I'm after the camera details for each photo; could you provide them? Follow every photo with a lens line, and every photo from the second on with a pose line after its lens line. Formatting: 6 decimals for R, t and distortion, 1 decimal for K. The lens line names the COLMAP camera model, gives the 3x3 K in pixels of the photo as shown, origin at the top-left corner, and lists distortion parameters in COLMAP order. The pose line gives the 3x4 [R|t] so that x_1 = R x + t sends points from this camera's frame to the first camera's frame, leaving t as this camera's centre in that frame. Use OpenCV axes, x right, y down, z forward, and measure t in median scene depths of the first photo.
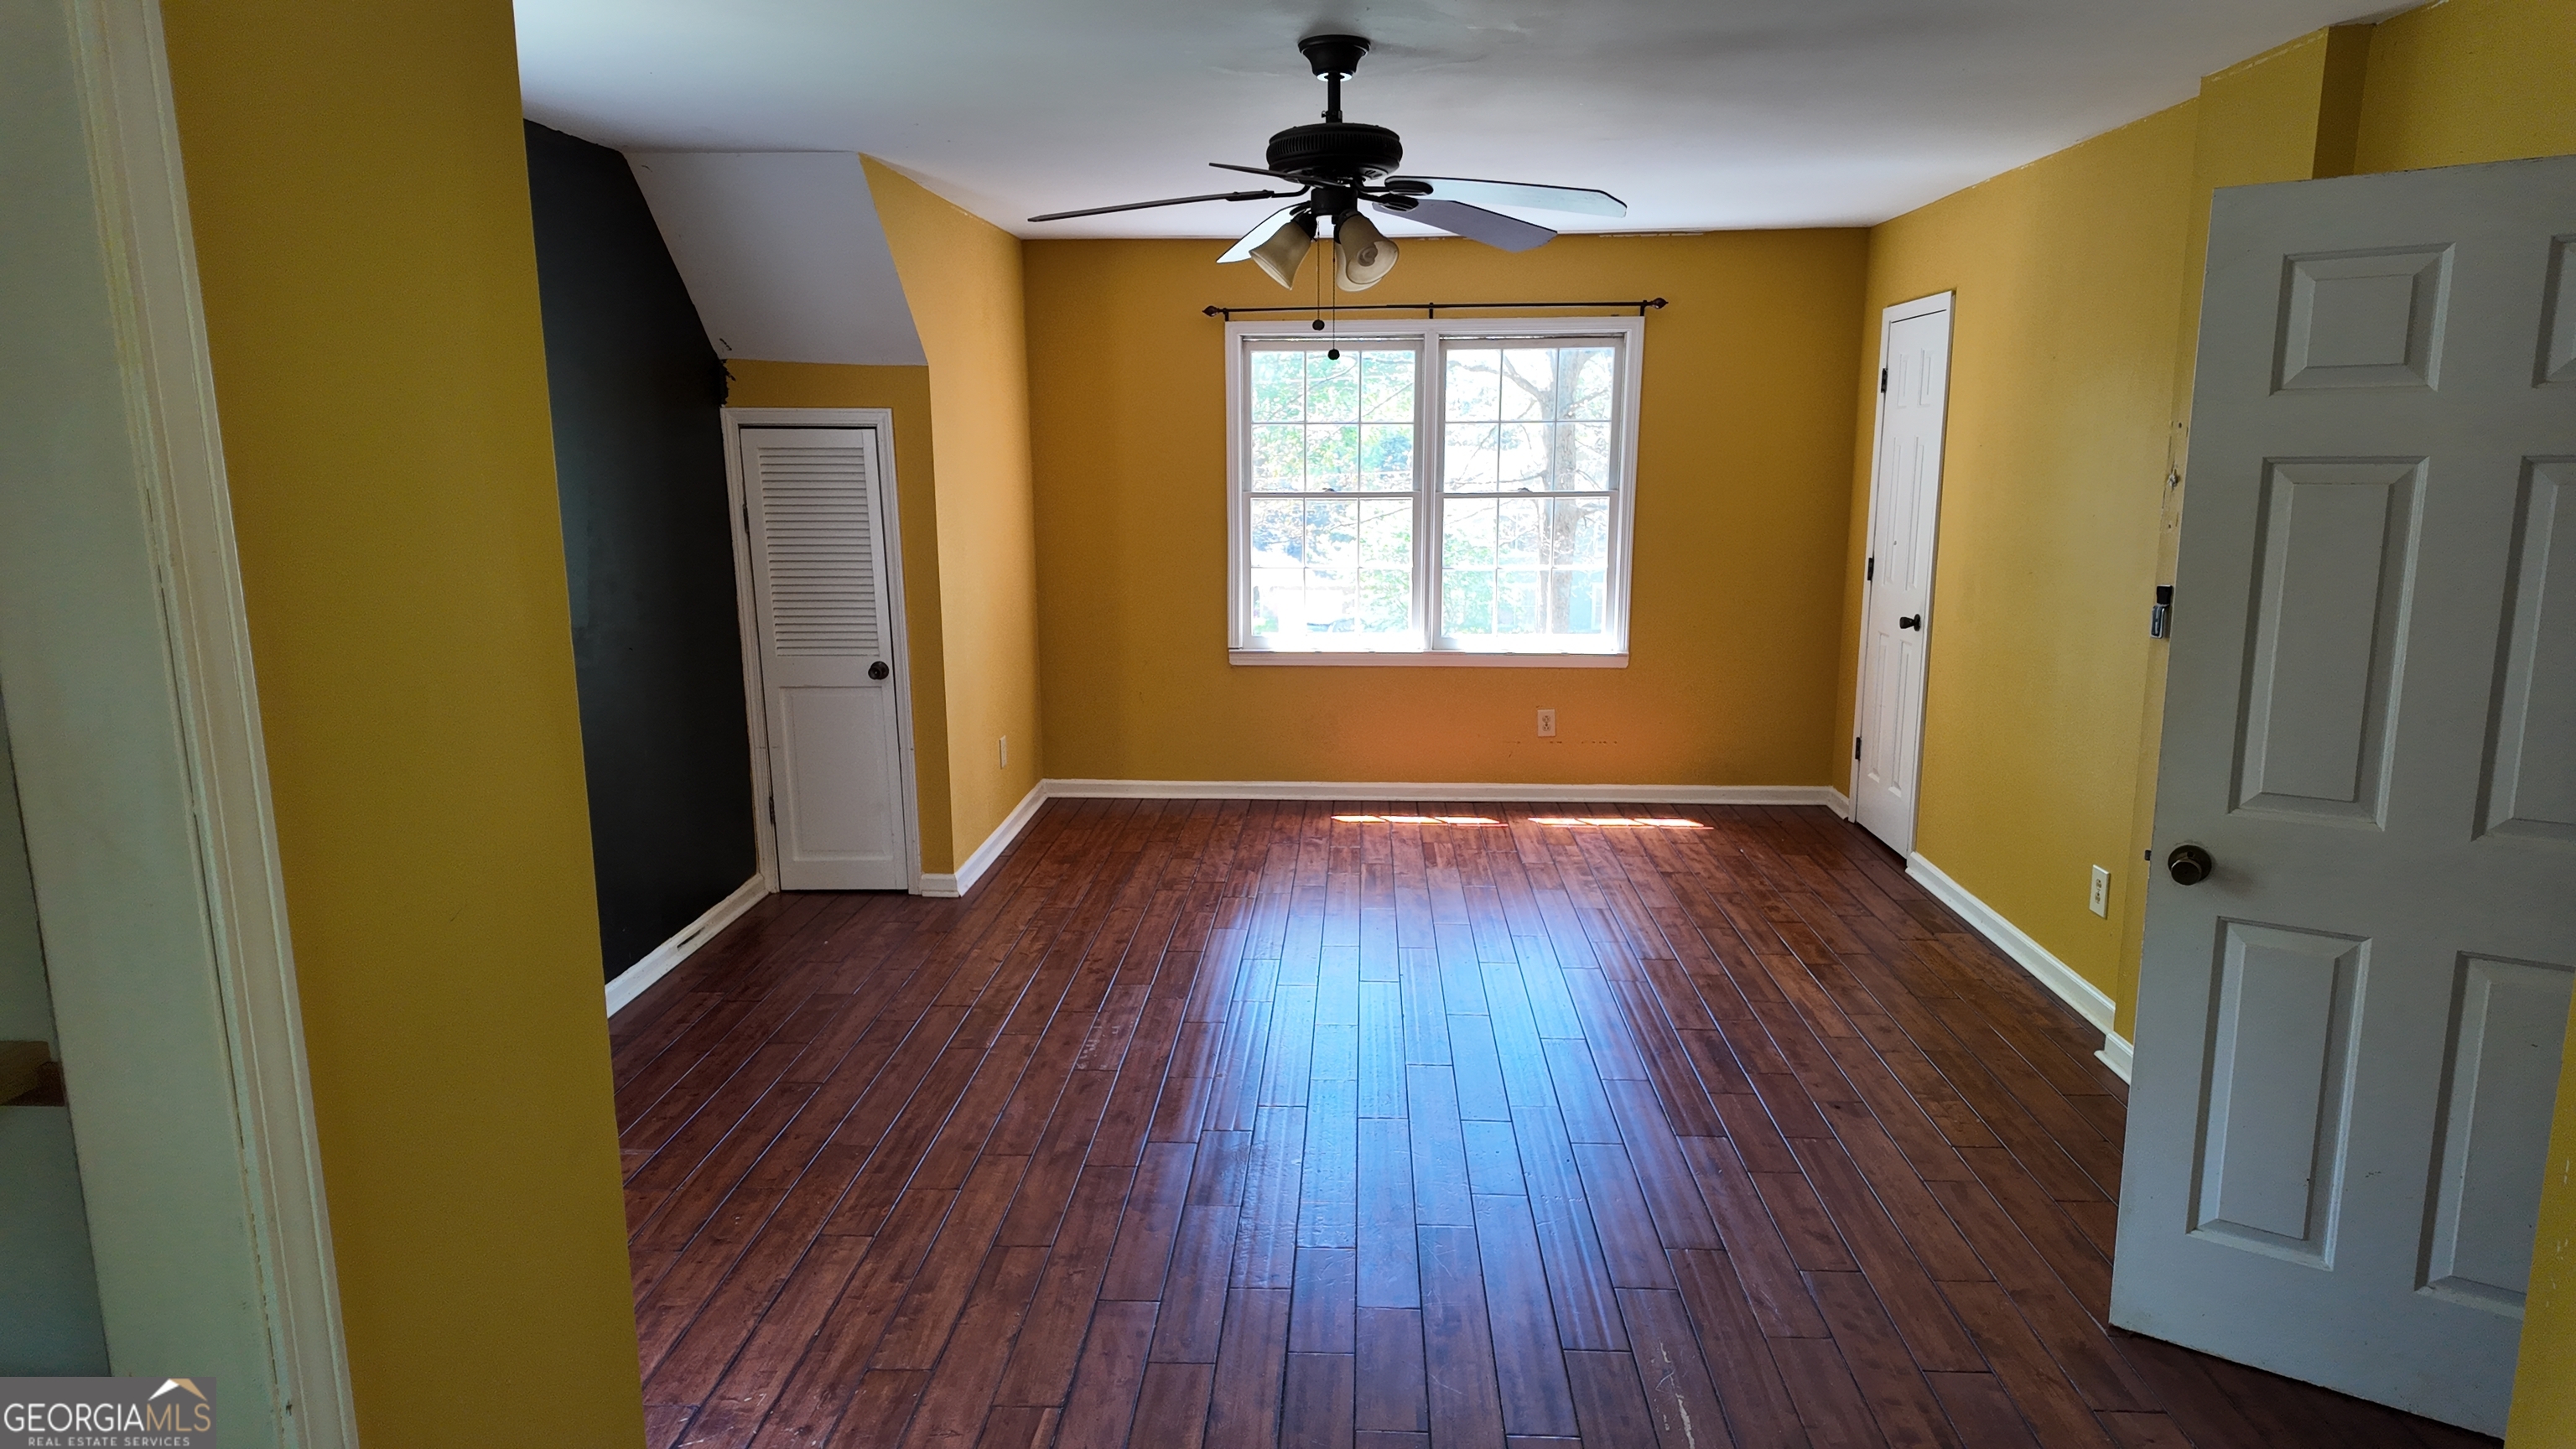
lens RADIAL K [[1512.7, 0, 1288.4], [0, 1512.7, 719.6], [0, 0, 1]] dist [0.057720, -0.046280]
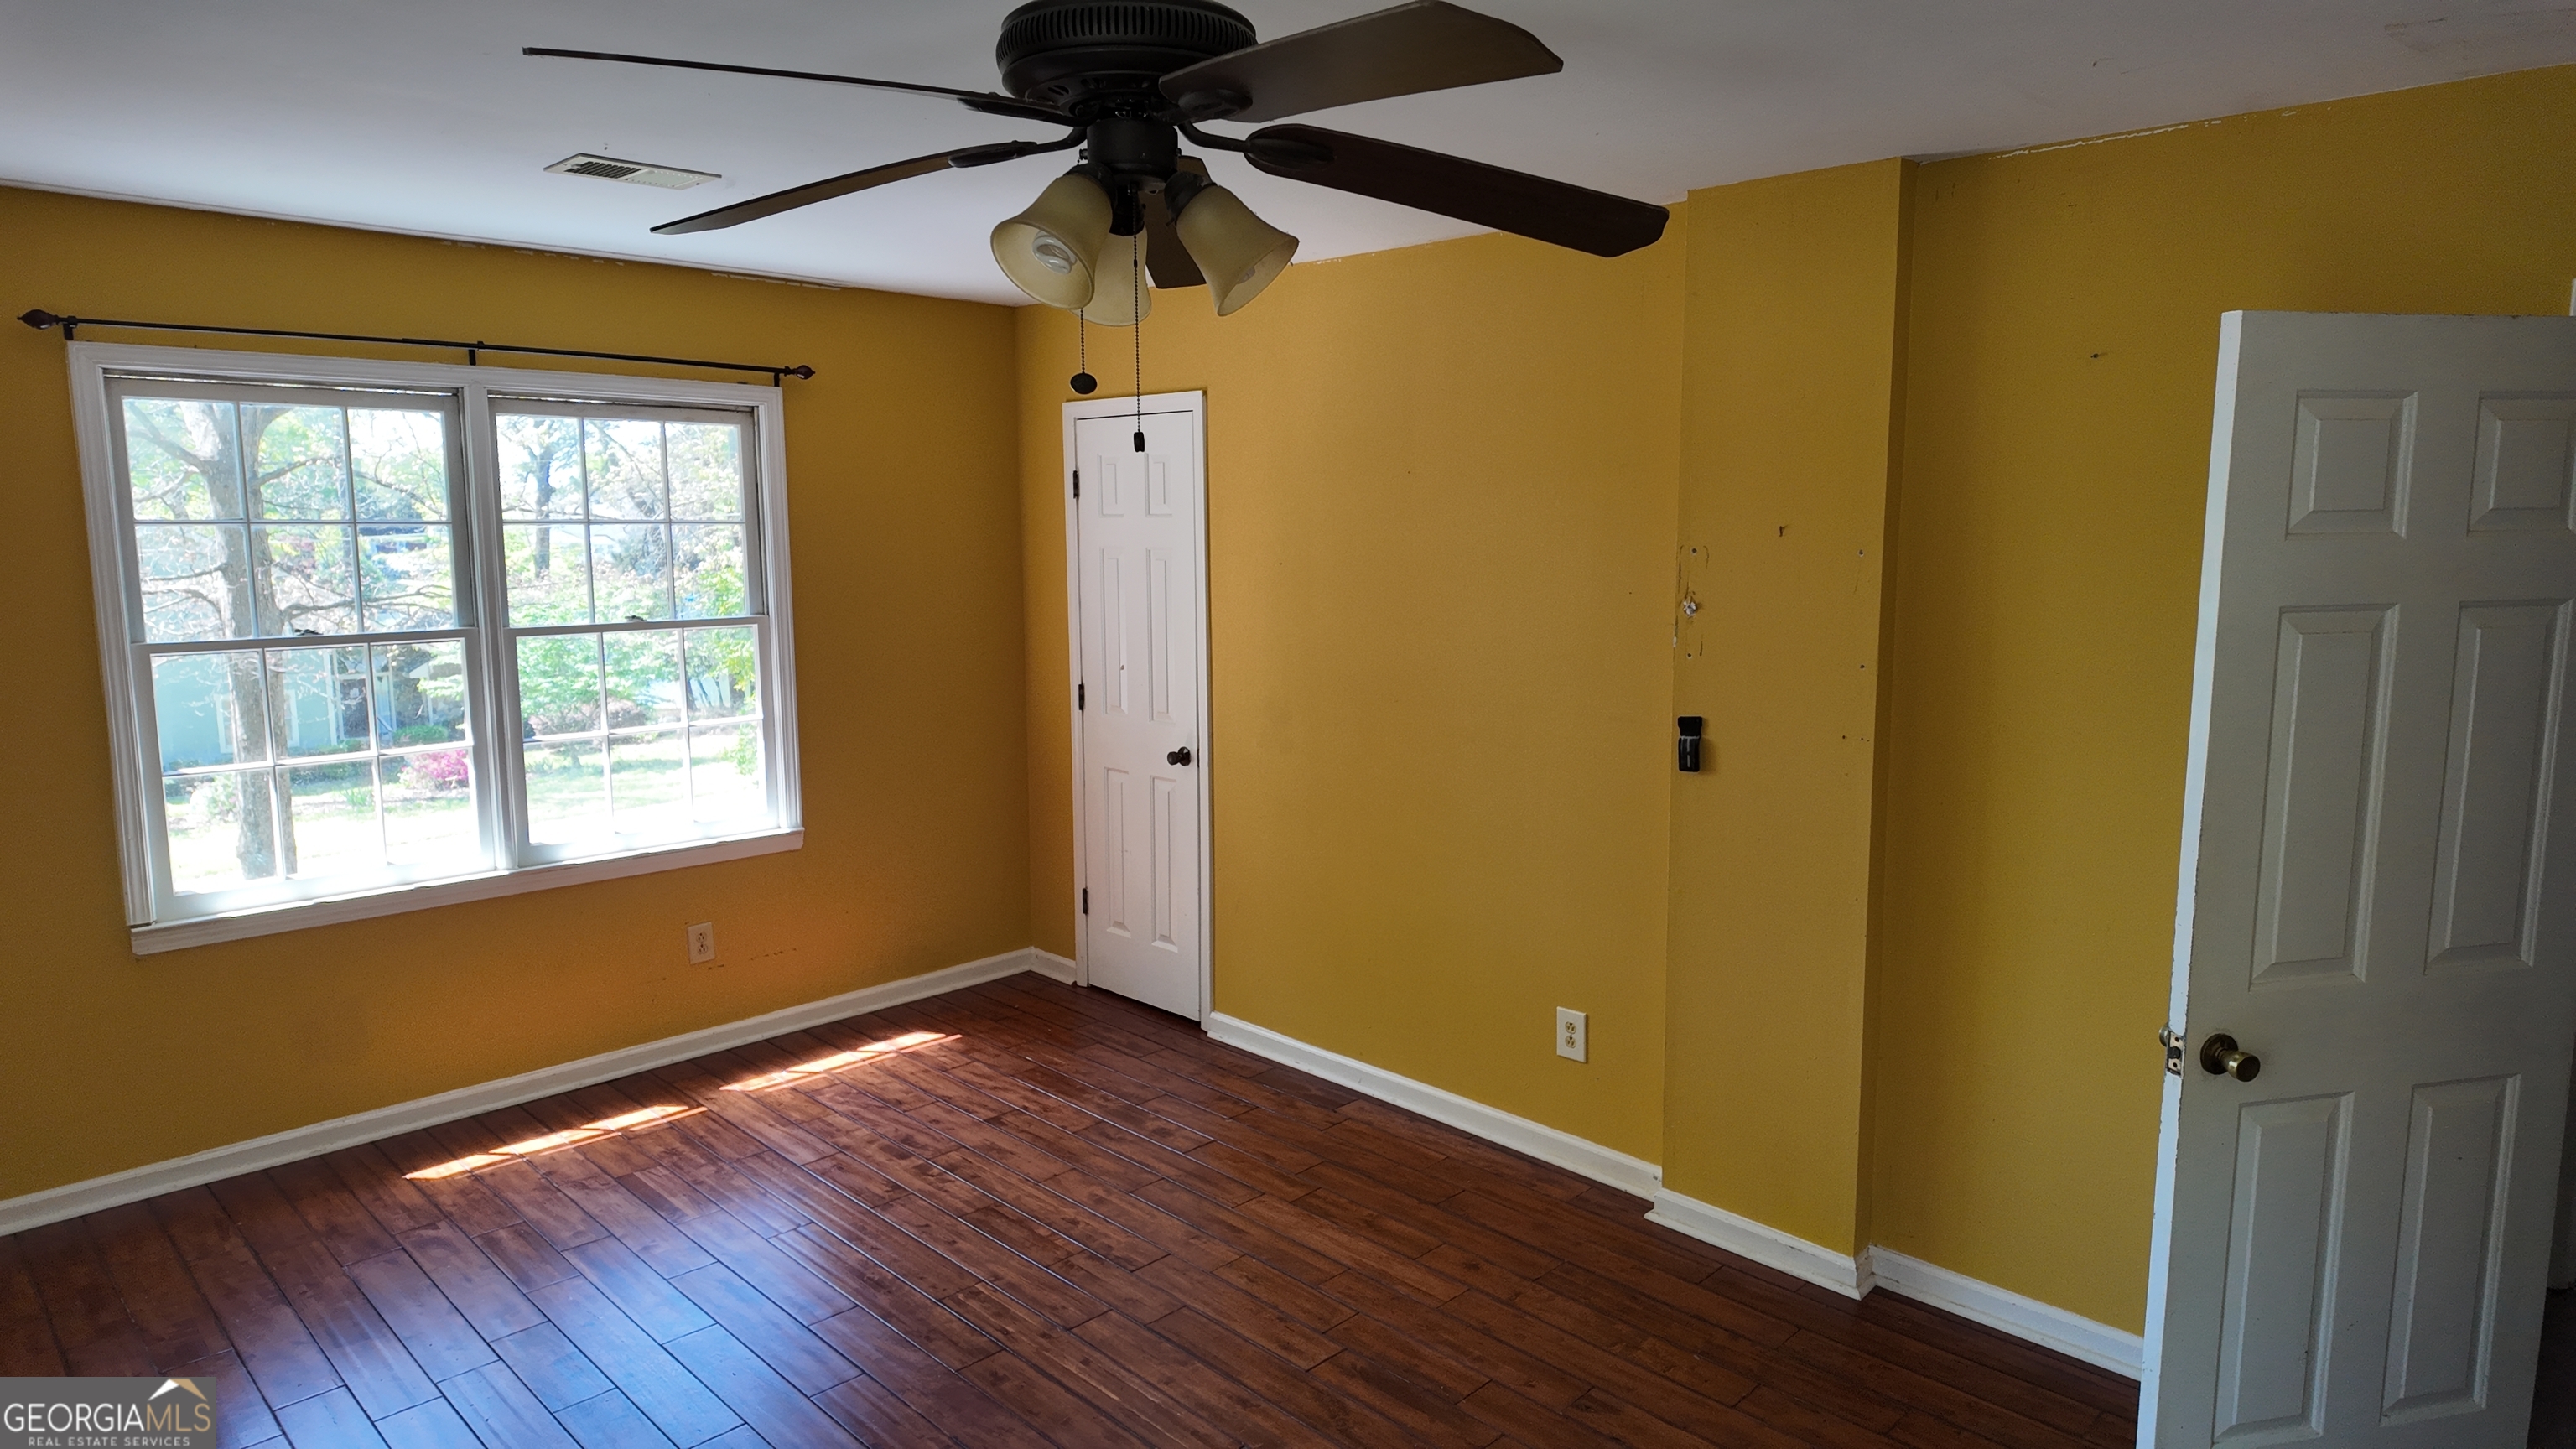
lens RADIAL K [[1512.7, 0, 1278.4], [0, 1512.7, 715.3], [0, 0, 1]] dist [0.057720, -0.046280]
pose [[0.666128, -0.094658, 0.739807, -0.179865], [0.133462, 0.991032, 0.006632, -0.077138], [-0.733799, 0.094319, 0.672787, 0.333179]]
